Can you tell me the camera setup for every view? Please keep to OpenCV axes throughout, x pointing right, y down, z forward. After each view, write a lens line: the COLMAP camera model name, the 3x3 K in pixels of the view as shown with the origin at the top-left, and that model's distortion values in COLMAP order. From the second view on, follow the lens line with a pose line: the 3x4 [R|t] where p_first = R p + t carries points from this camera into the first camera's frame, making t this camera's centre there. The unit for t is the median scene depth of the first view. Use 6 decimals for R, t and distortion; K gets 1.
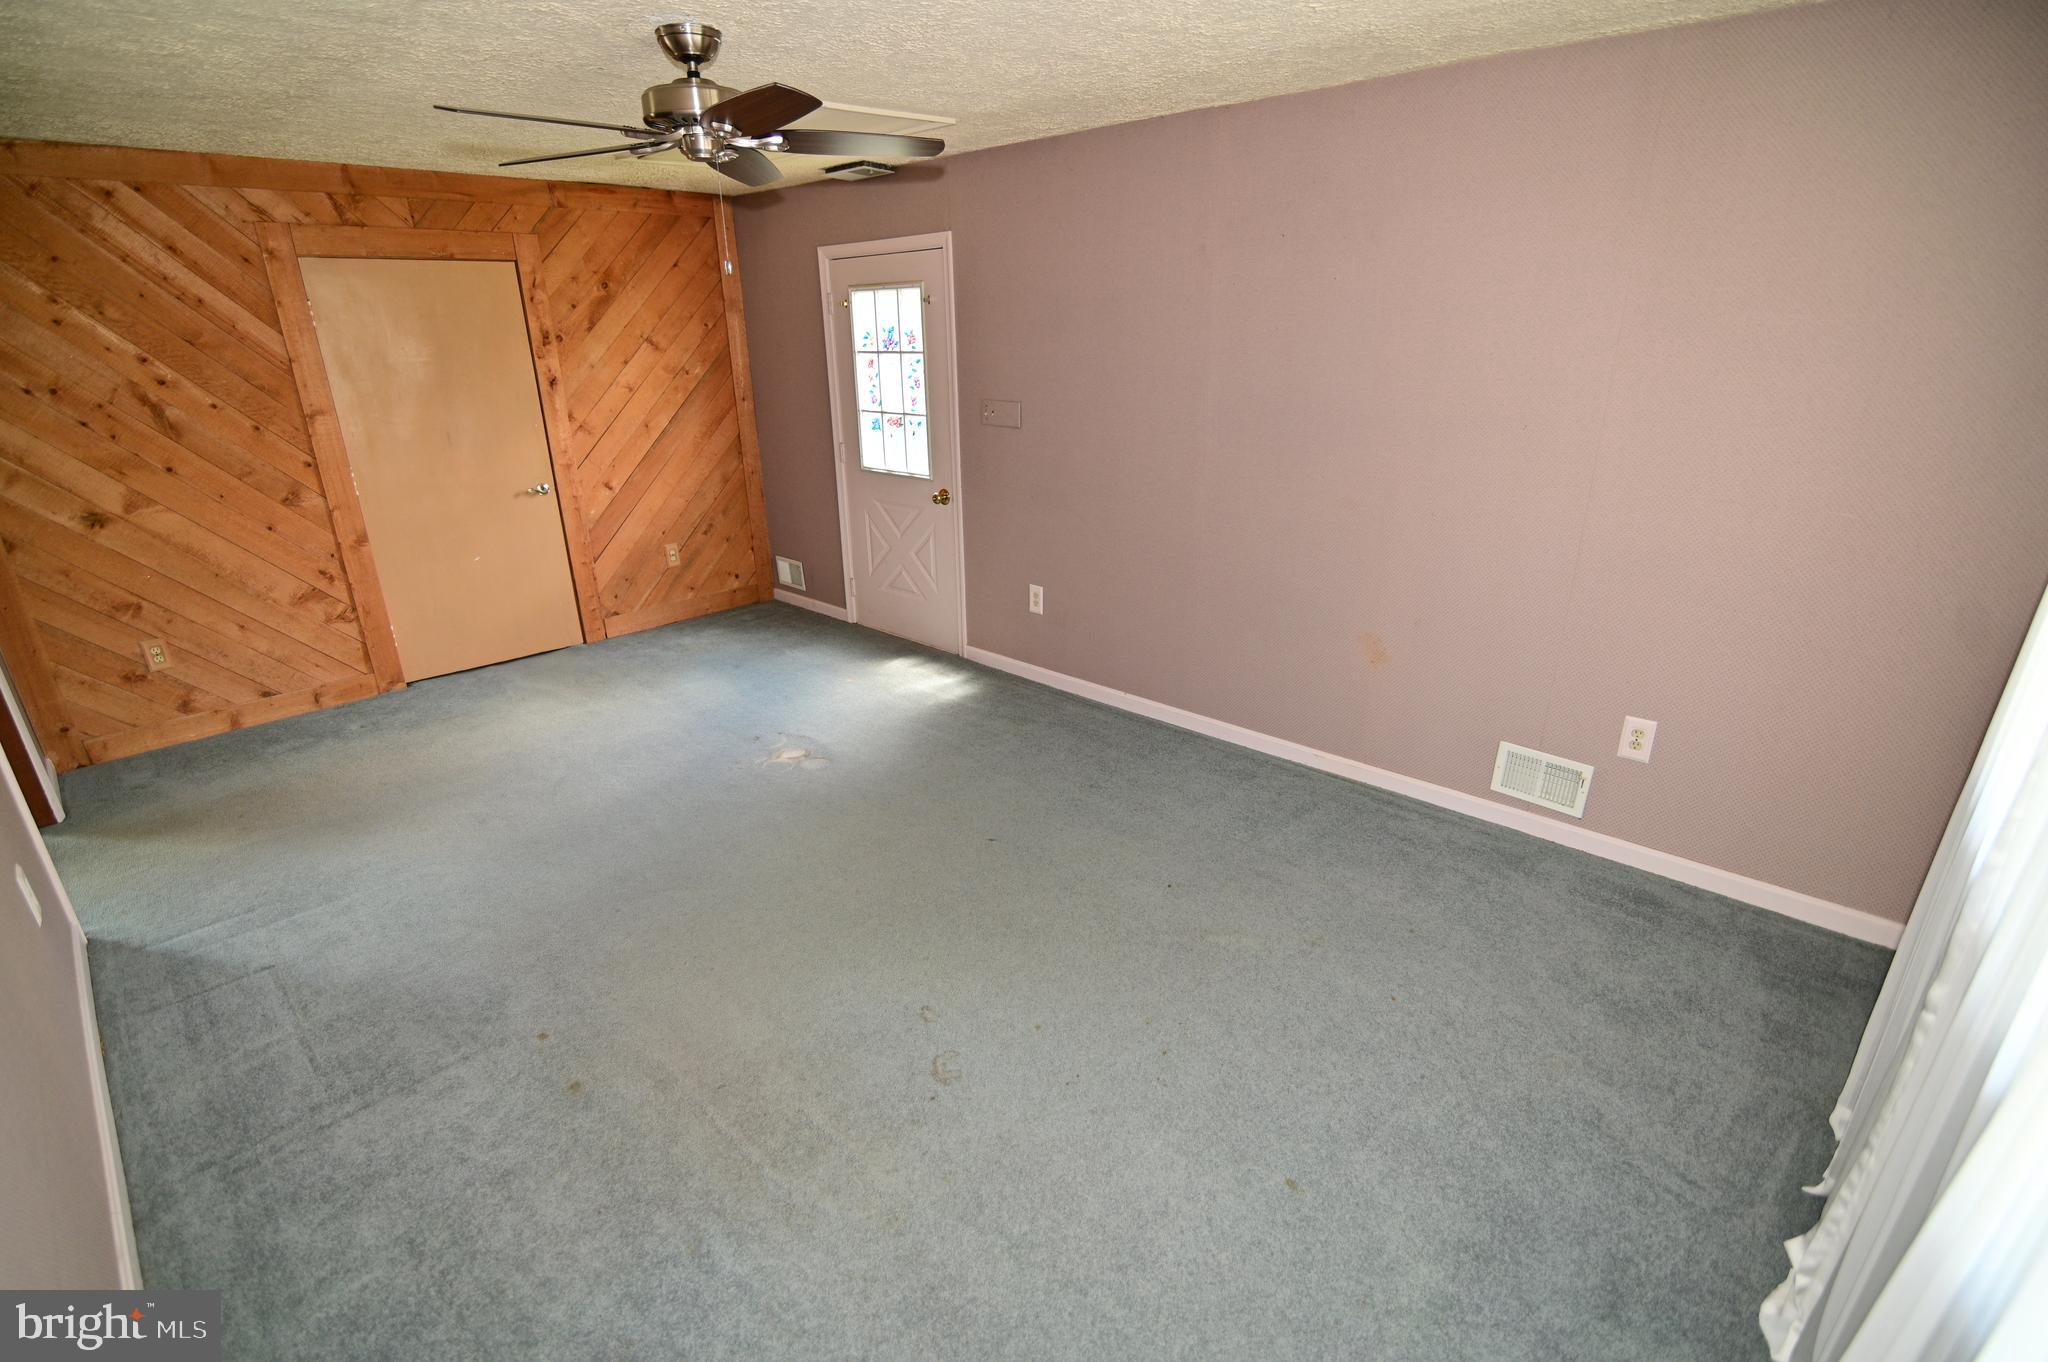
lens RADIAL K [[937.4, 0, 1024.0], [0, 937.4, 681.0], [0, 0, 1]] dist [-0.012462, -0.000227]
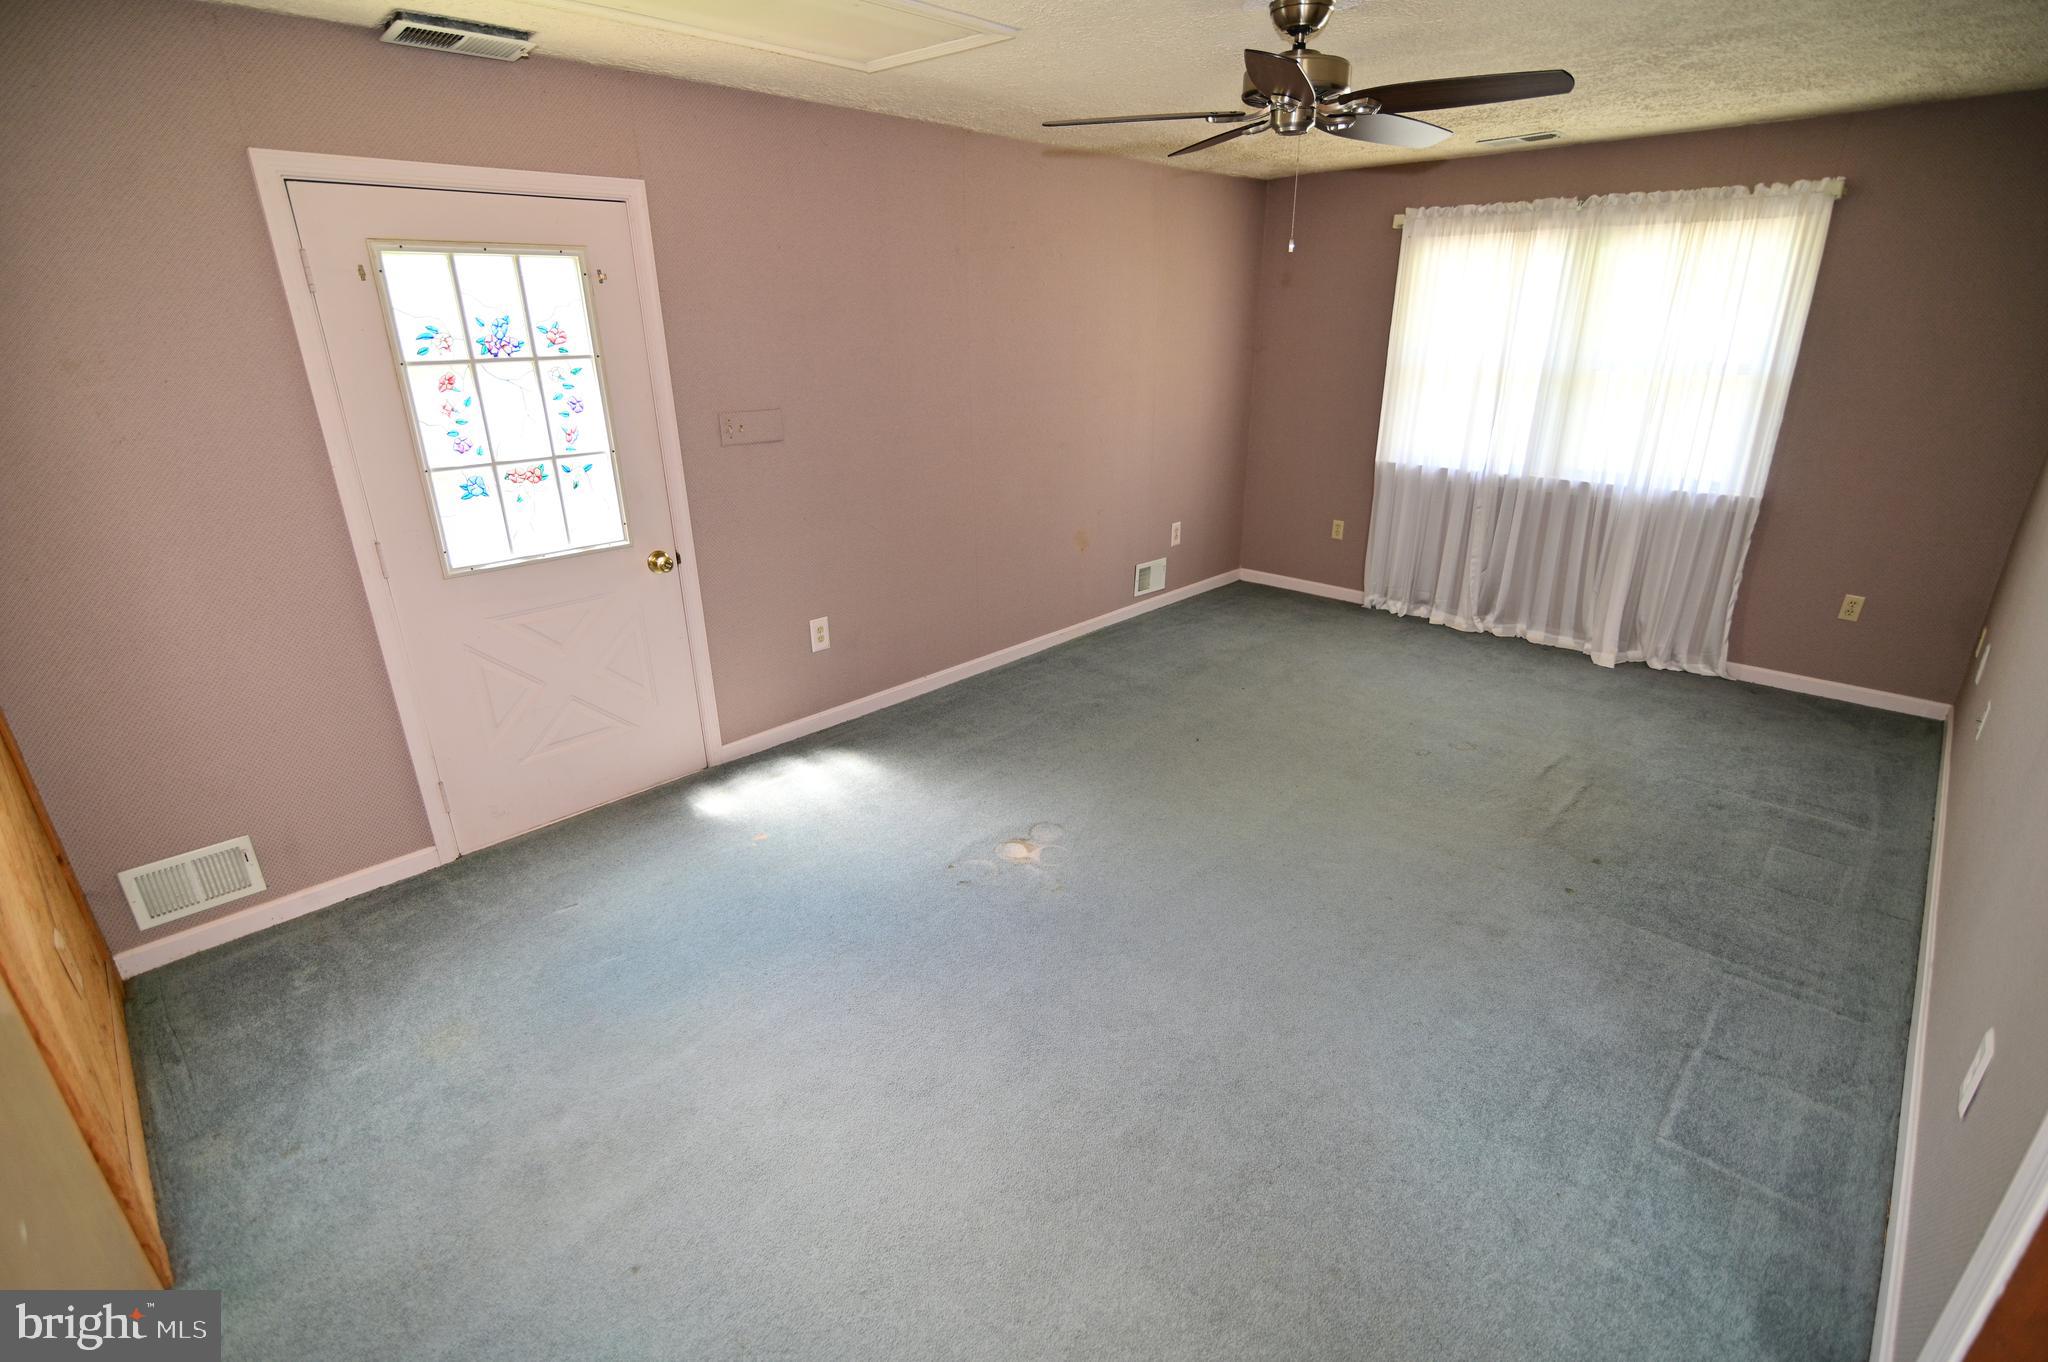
lens RADIAL K [[937.4, 0, 1024.0], [0, 937.4, 681.0], [0, 0, 1]] dist [-0.012462, -0.000227]
pose [[0.021282, -0.349024, 0.936872, -0.761797], [0.363418, 0.875683, 0.317973, -0.241312], [-0.931383, 0.333709, 0.145478, 0.674589]]
